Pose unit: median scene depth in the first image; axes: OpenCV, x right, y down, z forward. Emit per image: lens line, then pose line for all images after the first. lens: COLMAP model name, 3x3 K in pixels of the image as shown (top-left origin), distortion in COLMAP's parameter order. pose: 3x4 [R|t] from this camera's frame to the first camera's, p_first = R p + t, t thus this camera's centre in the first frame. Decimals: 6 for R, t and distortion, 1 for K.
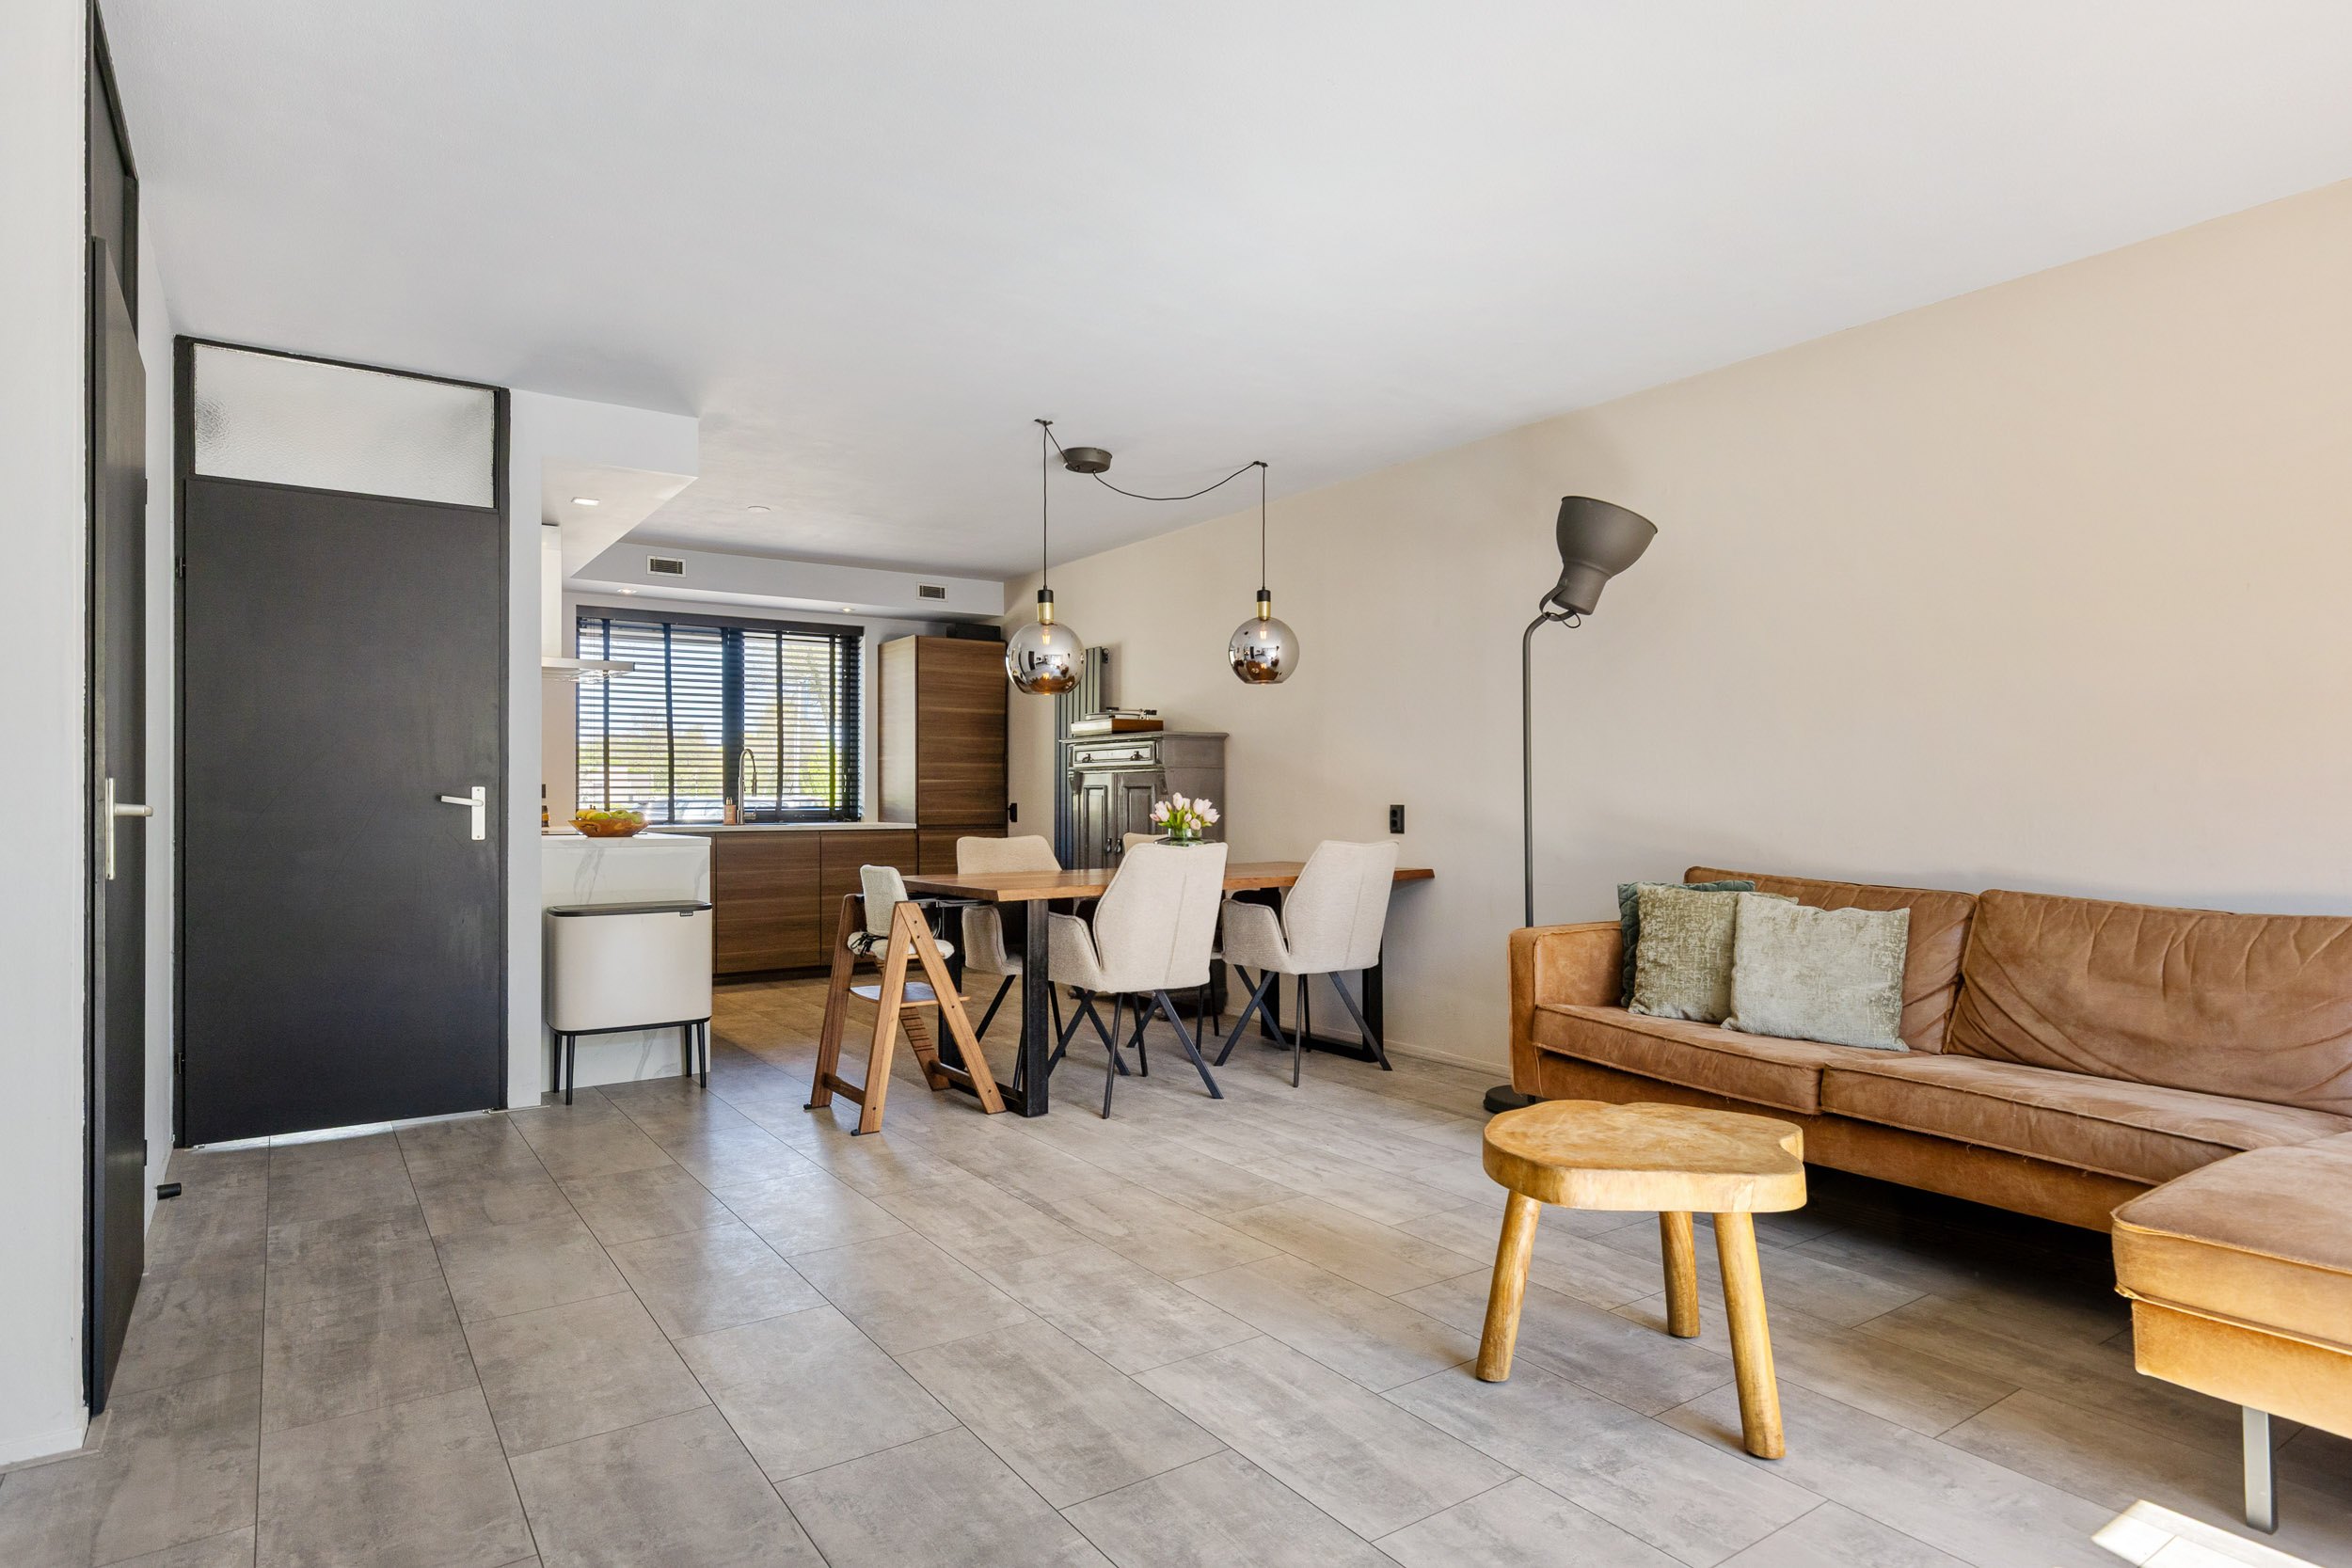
lens RADIAL K [[1289.7, 0, 1176.0], [0, 1289.7, 784.0], [0, 0, 1]] dist [0.001740, -0.000002]
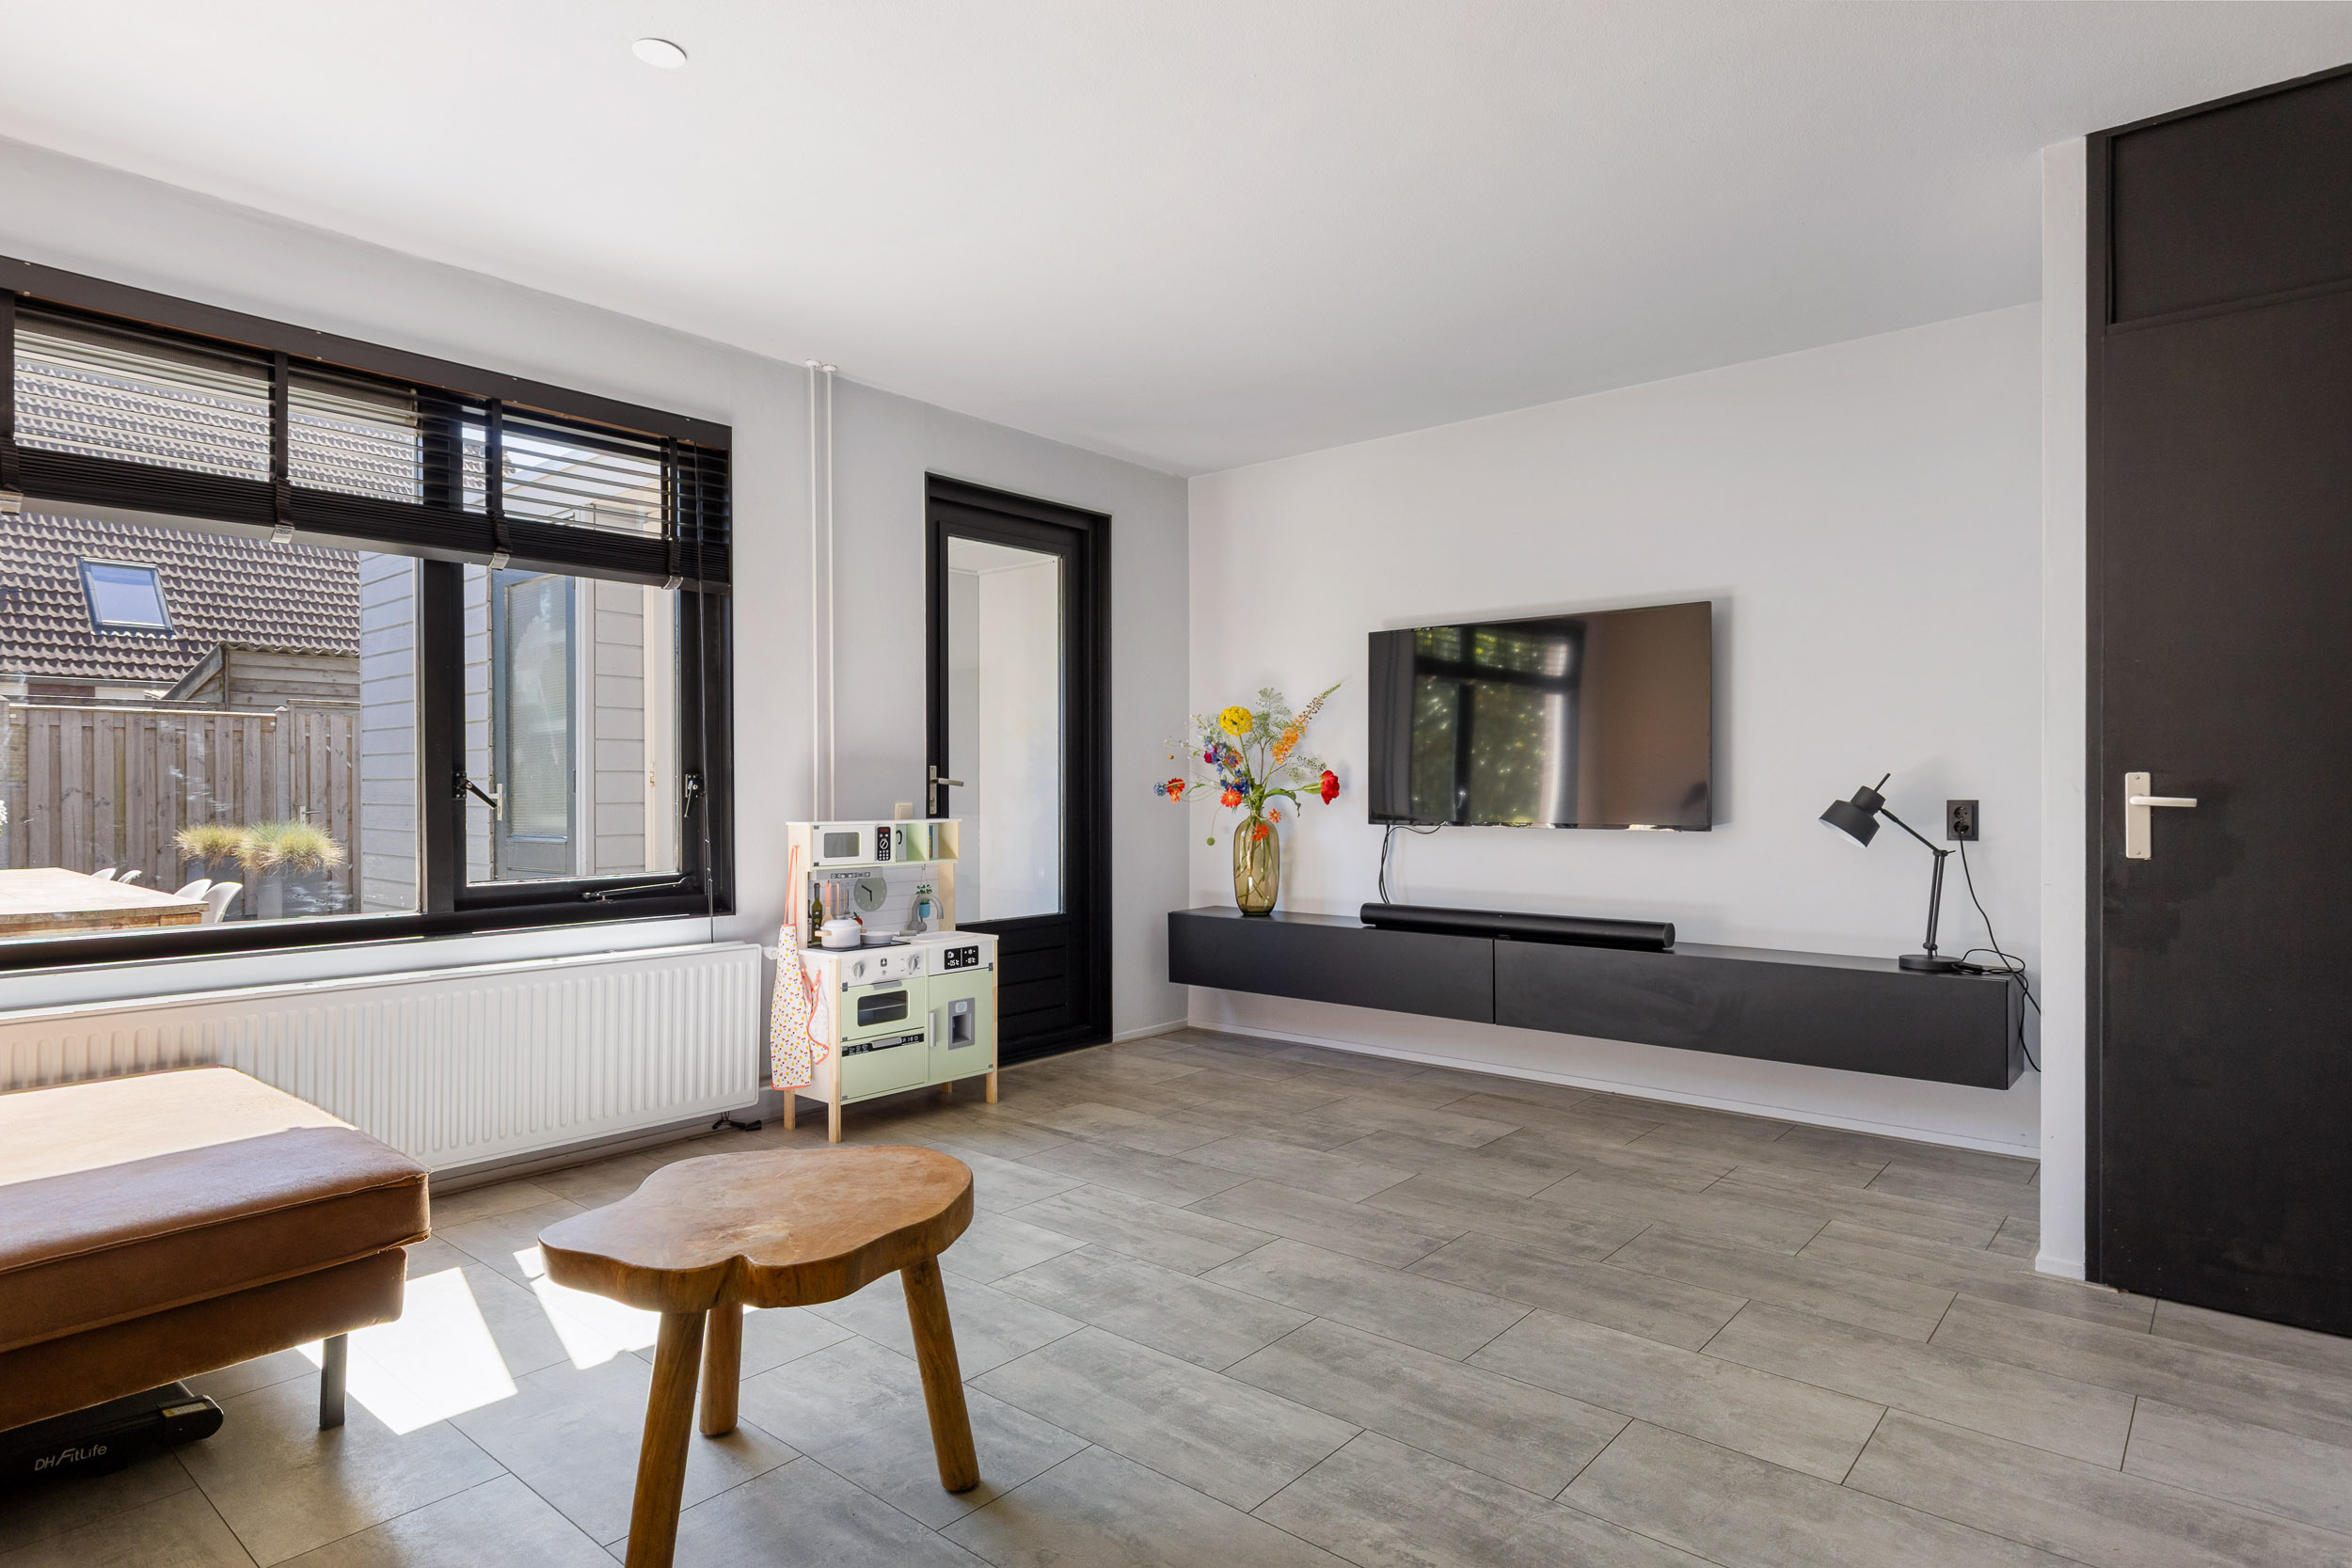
lens RADIAL K [[1274.7, 0, 1171.2], [0, 1274.7, 794.8], [0, 0, 1]] dist [0.007082, -0.001103]
pose [[-0.968003, 0.002934, -0.250921, 0.287217], [0.004419, 0.999976, -0.005355, 0.016160], [0.250899, -0.006293, -0.967993, 1.655746]]
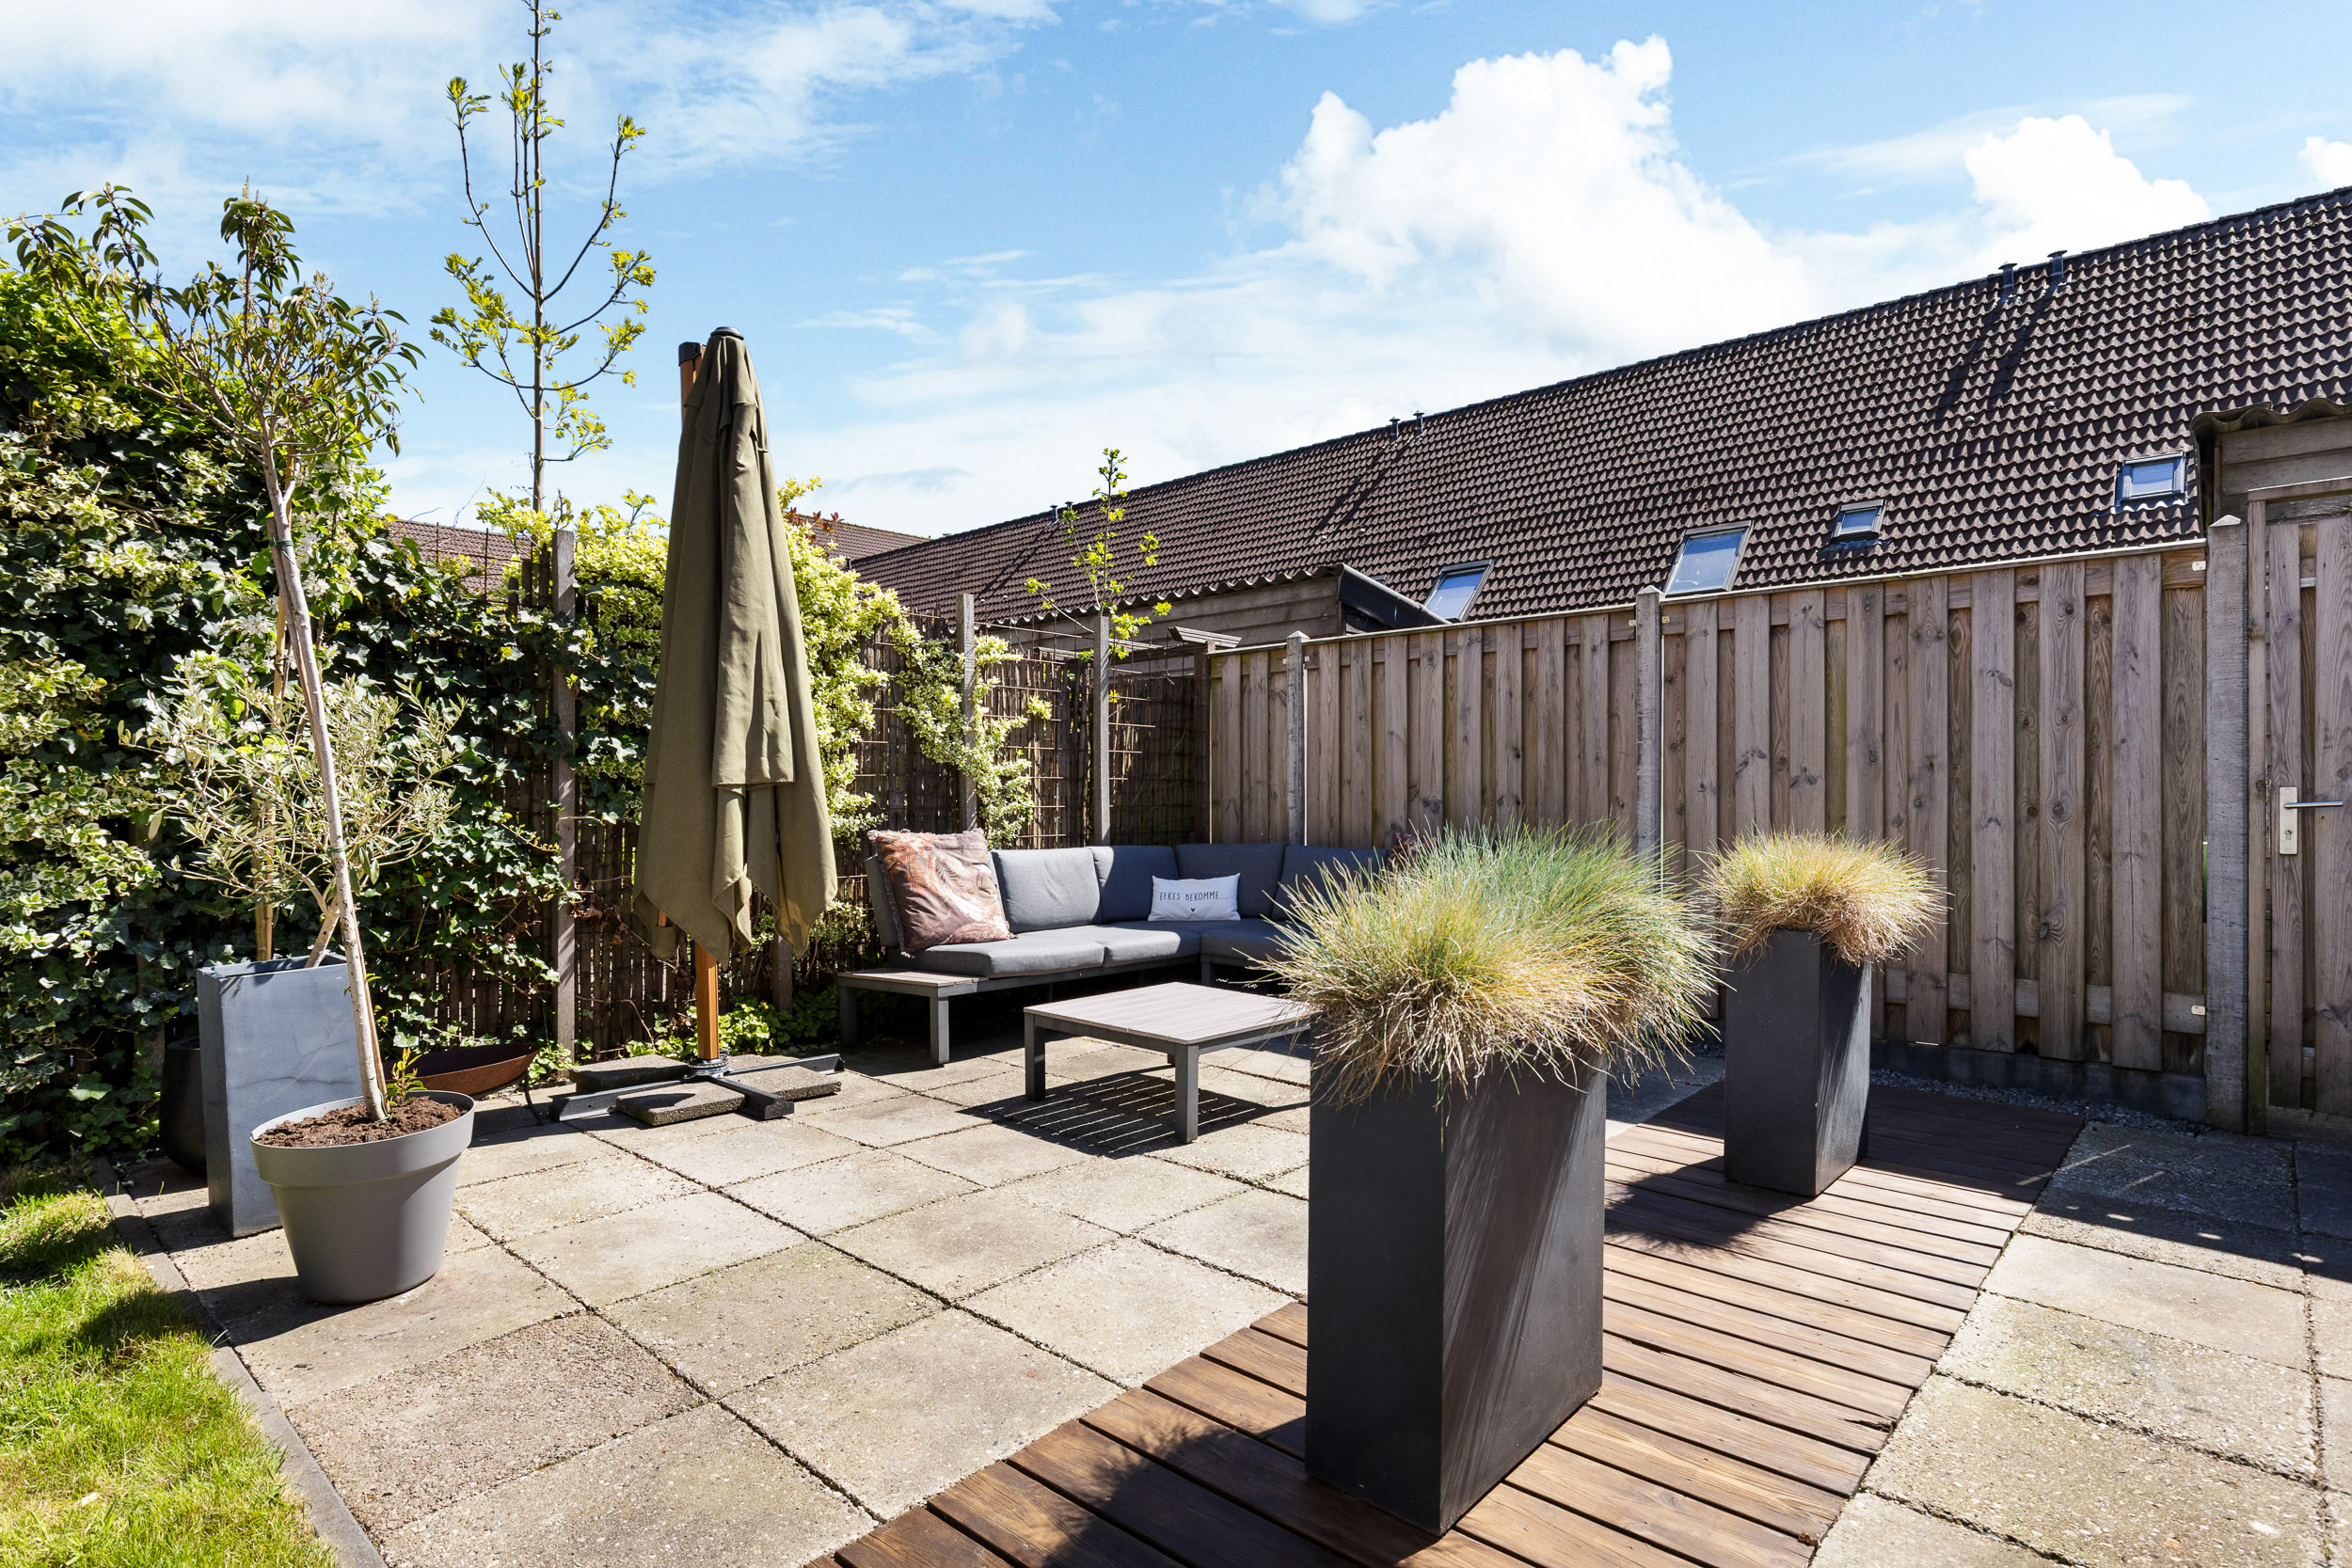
lens RADIAL K [[1182.9, 0, 1165.5], [0, 1182.9, 798.5], [0, 0, 1]] dist [-0.000424, -0.000530]
pose [[-0.227678, -0.001990, 0.973734, 1.012020], [-0.002718, 0.999995, 0.001408, 0.033759], [-0.973733, -0.002326, -0.227682, -1.787323]]
